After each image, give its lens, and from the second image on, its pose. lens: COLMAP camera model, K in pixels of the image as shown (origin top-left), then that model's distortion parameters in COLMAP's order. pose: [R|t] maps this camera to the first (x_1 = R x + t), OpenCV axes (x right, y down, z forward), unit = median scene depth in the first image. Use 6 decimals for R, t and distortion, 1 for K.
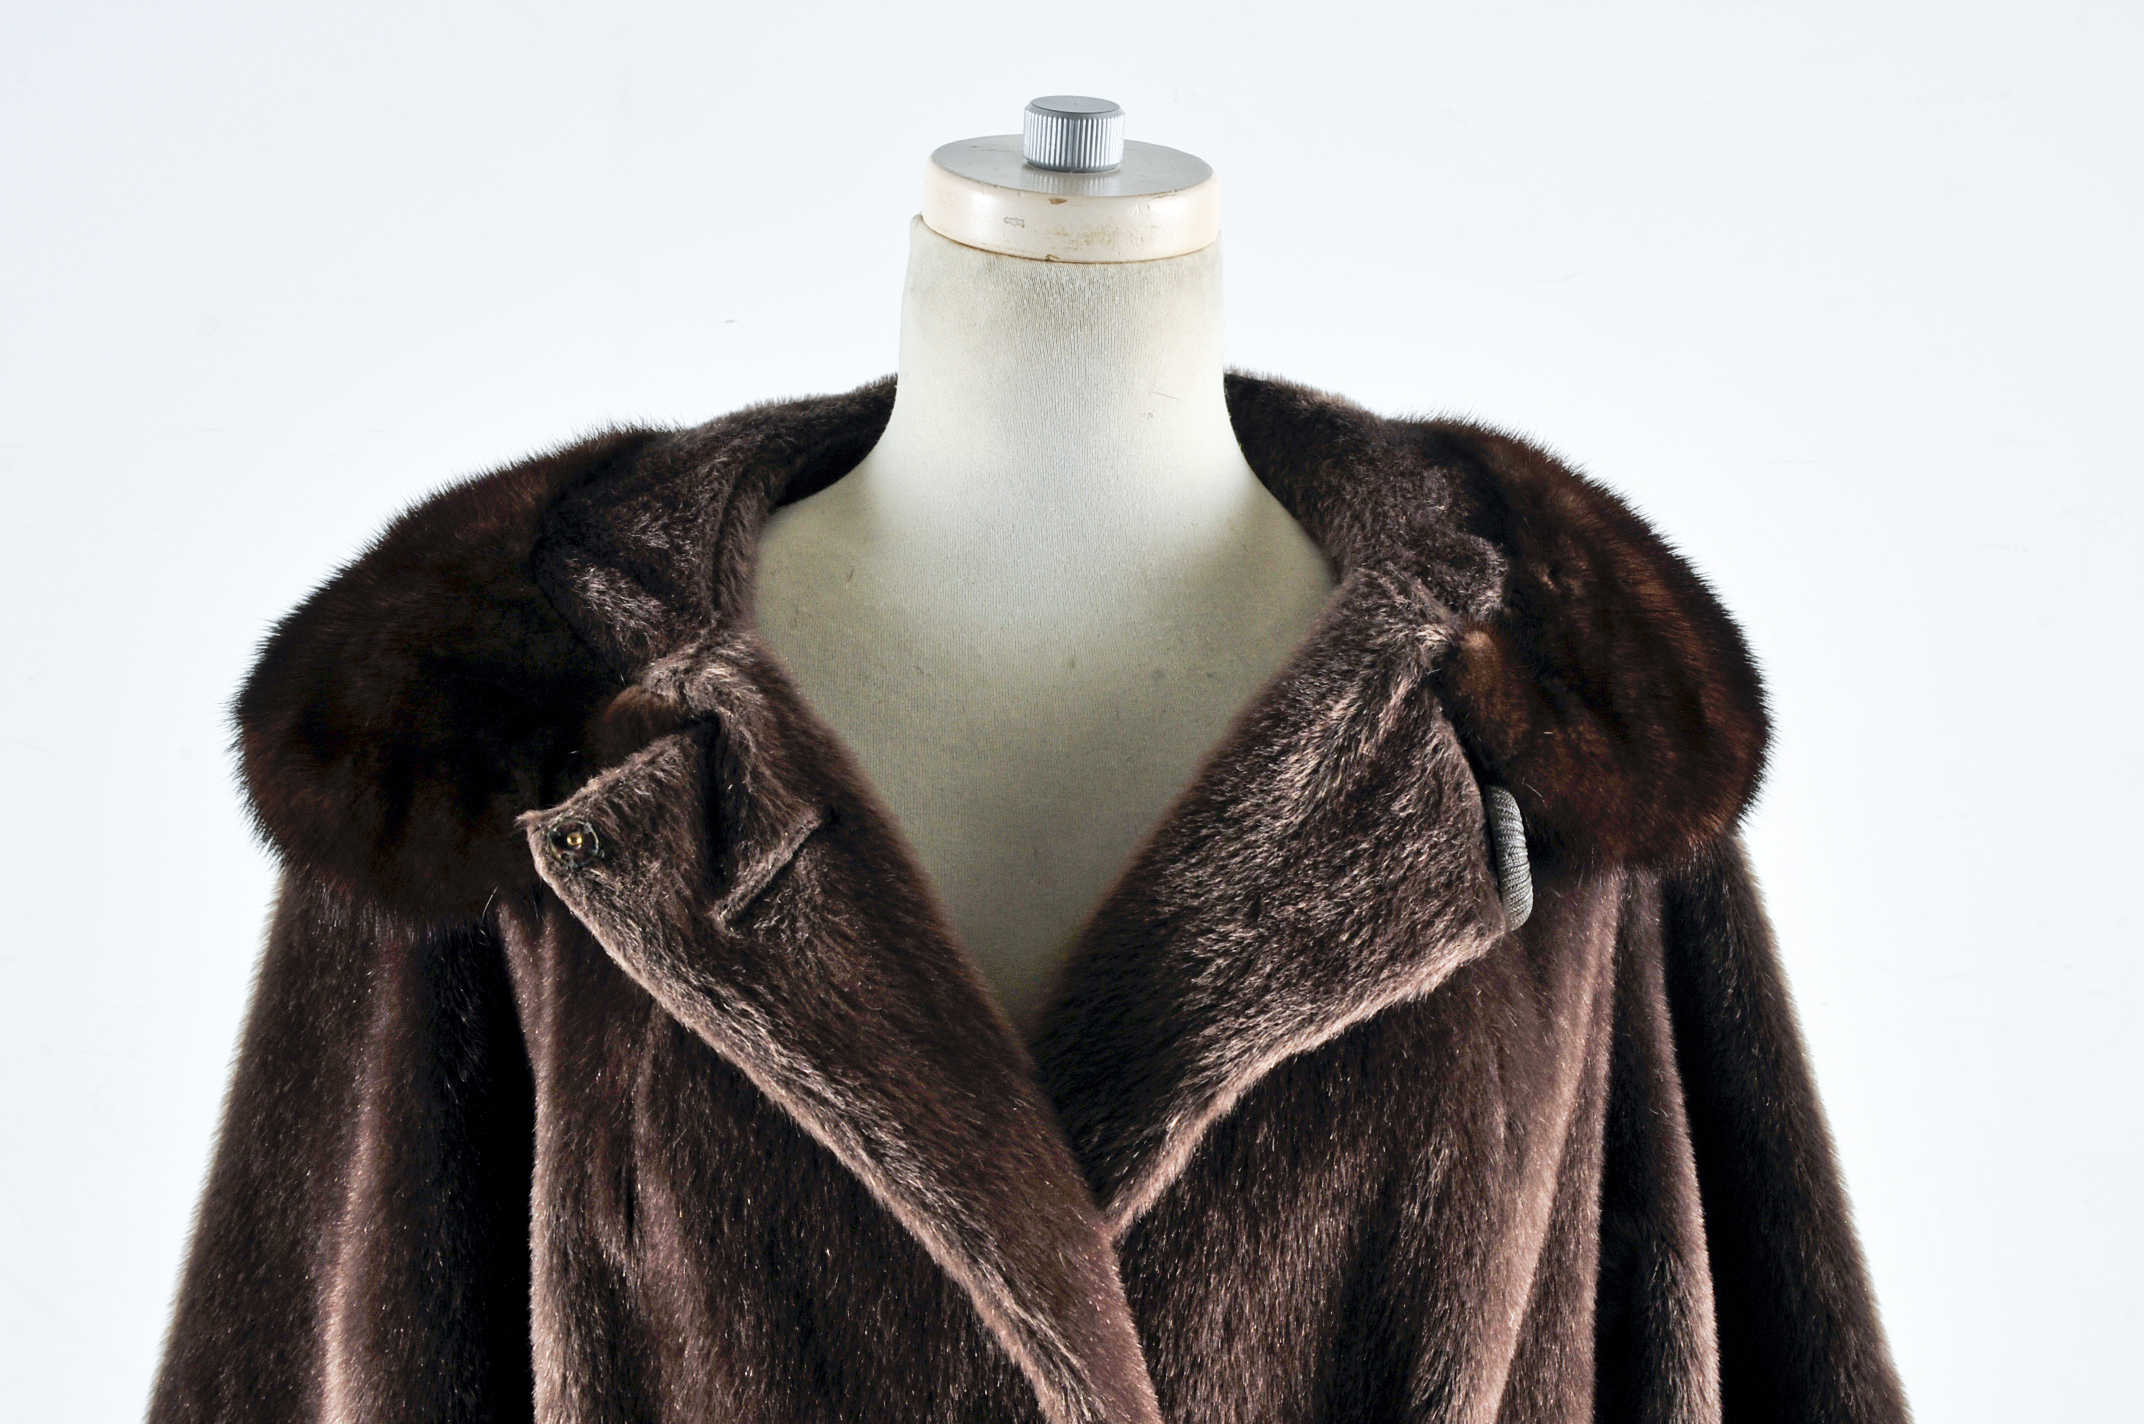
lens RADIAL K [[3080.7, 0, 1072.0], [0, 3080.7, 712.0], [0, 0, 1]] dist [-0.110615, 0.031632]
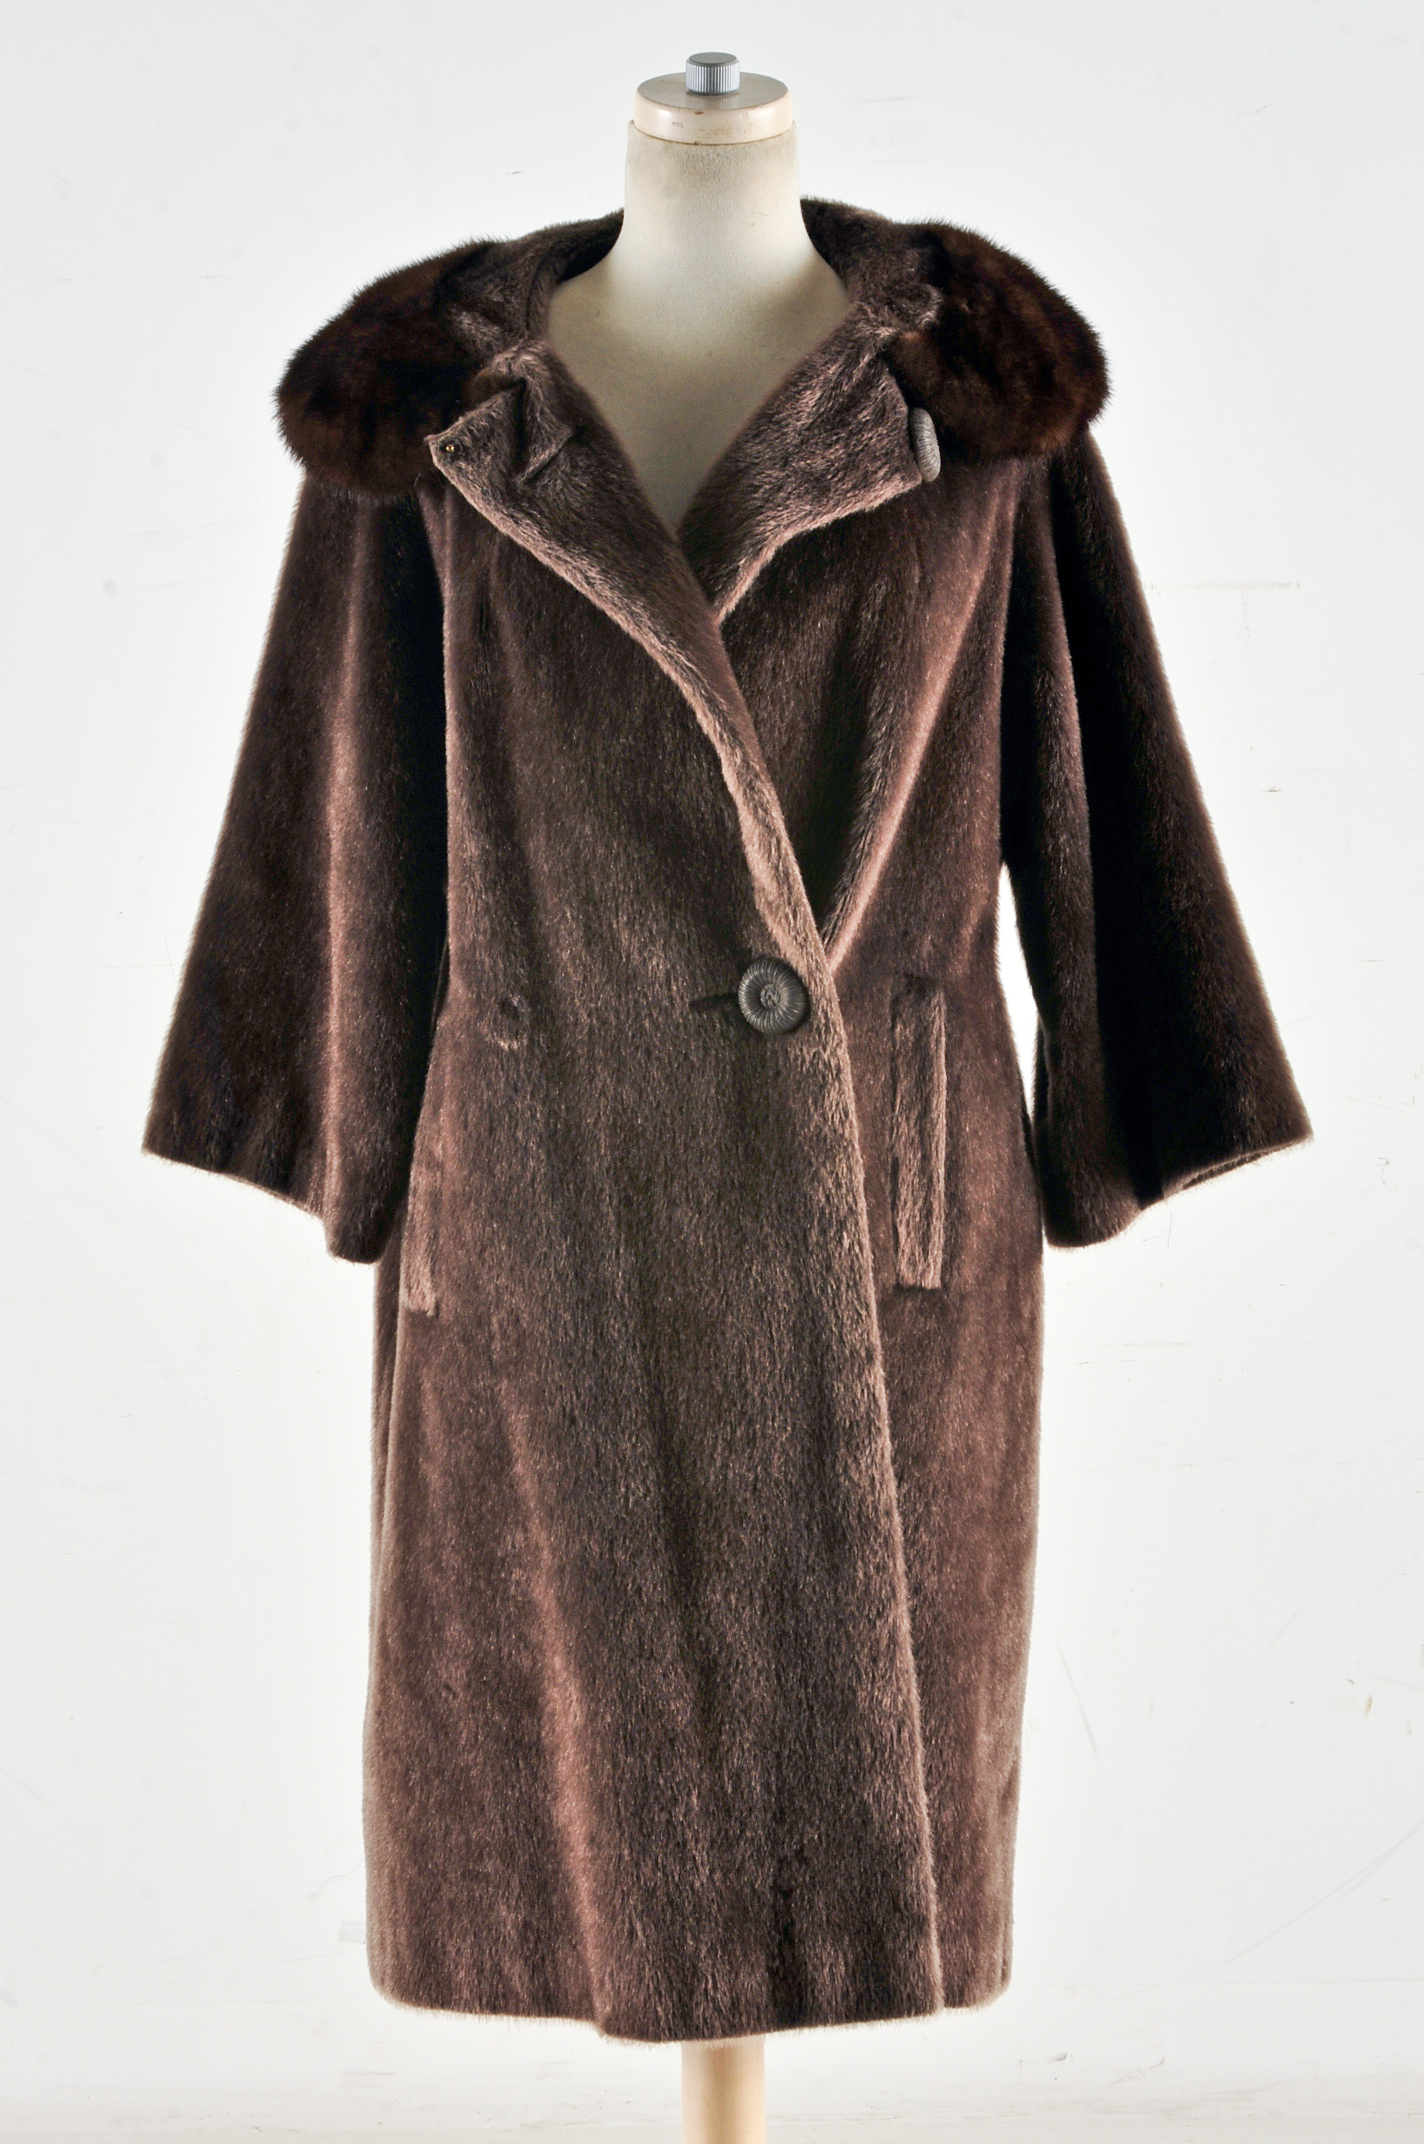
lens RADIAL K [[5074.5, 0, 712.0], [0, 5074.5, 1072.0], [0, 0, 1]] dist [0.089929, -0.143988]
pose [[0.994609, -0.012530, -0.102940, 0.324033], [0.018966, 0.997910, 0.061781, 0.236271], [0.101950, -0.063400, 0.992767, -2.203005]]
